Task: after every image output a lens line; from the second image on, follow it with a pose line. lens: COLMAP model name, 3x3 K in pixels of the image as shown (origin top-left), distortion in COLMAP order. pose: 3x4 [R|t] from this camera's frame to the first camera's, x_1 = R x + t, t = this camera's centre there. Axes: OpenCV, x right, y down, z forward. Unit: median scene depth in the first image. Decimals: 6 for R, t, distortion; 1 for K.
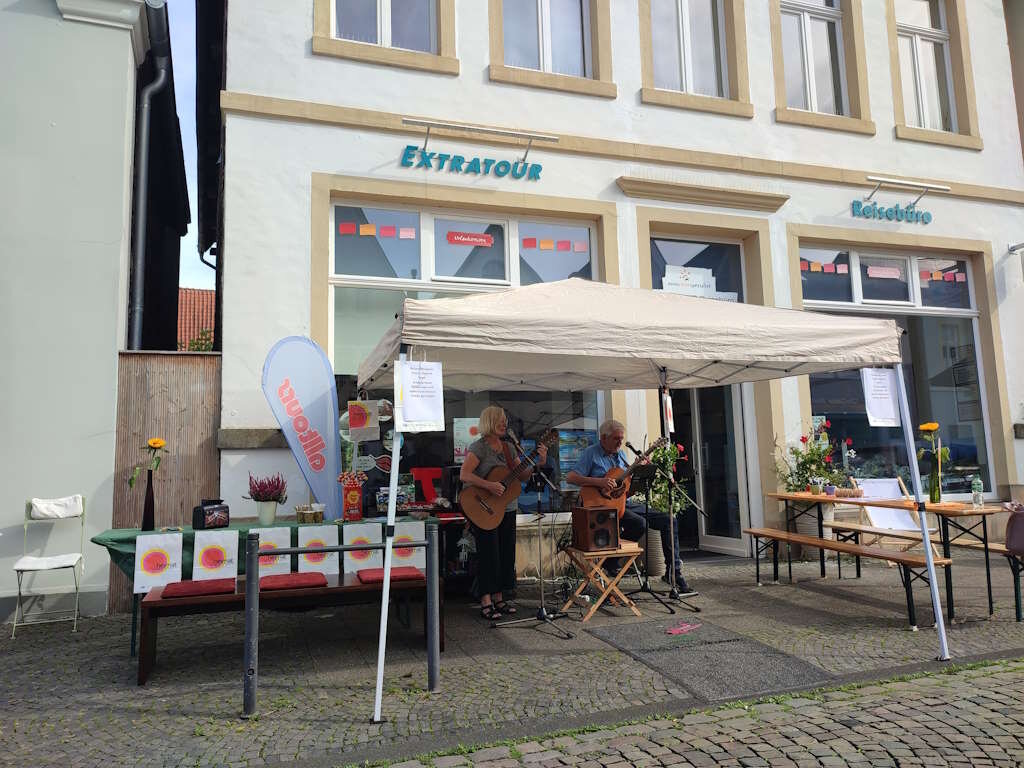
lens RADIAL K [[792.8, 0, 511.4], [0, 792.8, 381.1], [0, 0, 1]] dist [0.034002, 0.001389]
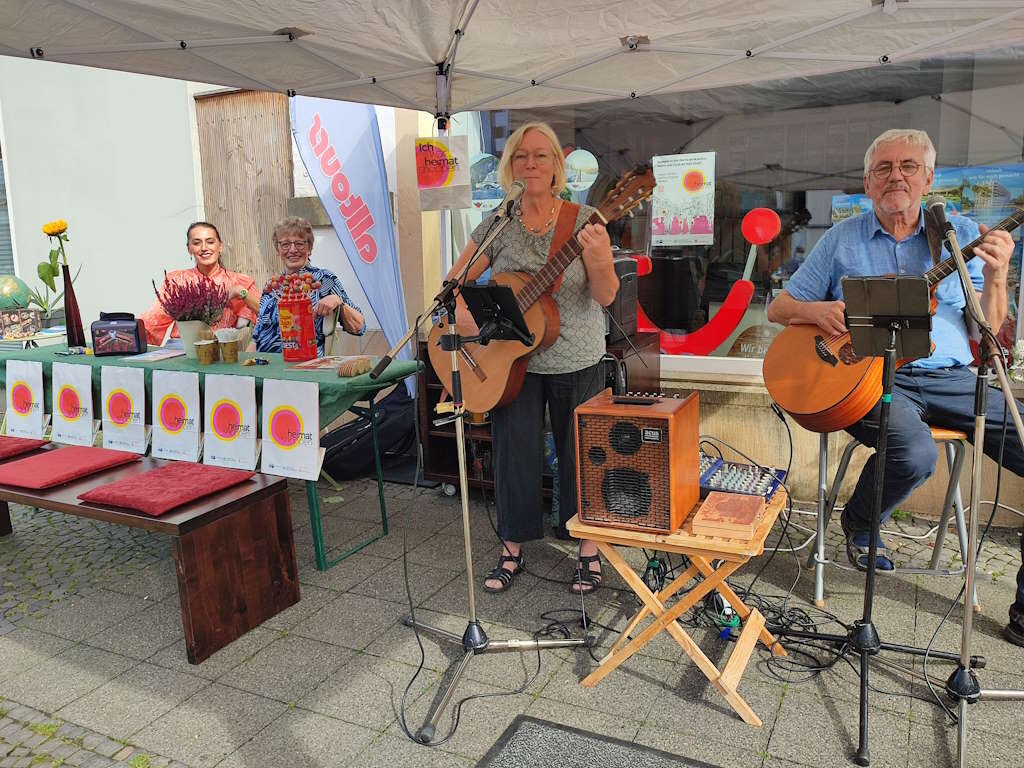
lens RADIAL K [[792.8, 0, 513.1], [0, 792.8, 385.5], [0, 0, 1]] dist [0.034002, 0.001389]
pose [[0.692390, 0.135440, -0.708698, 0.283823], [0.091451, 0.957829, 0.272398, 0.046929], [0.715705, -0.253417, 0.650805, 0.662892]]
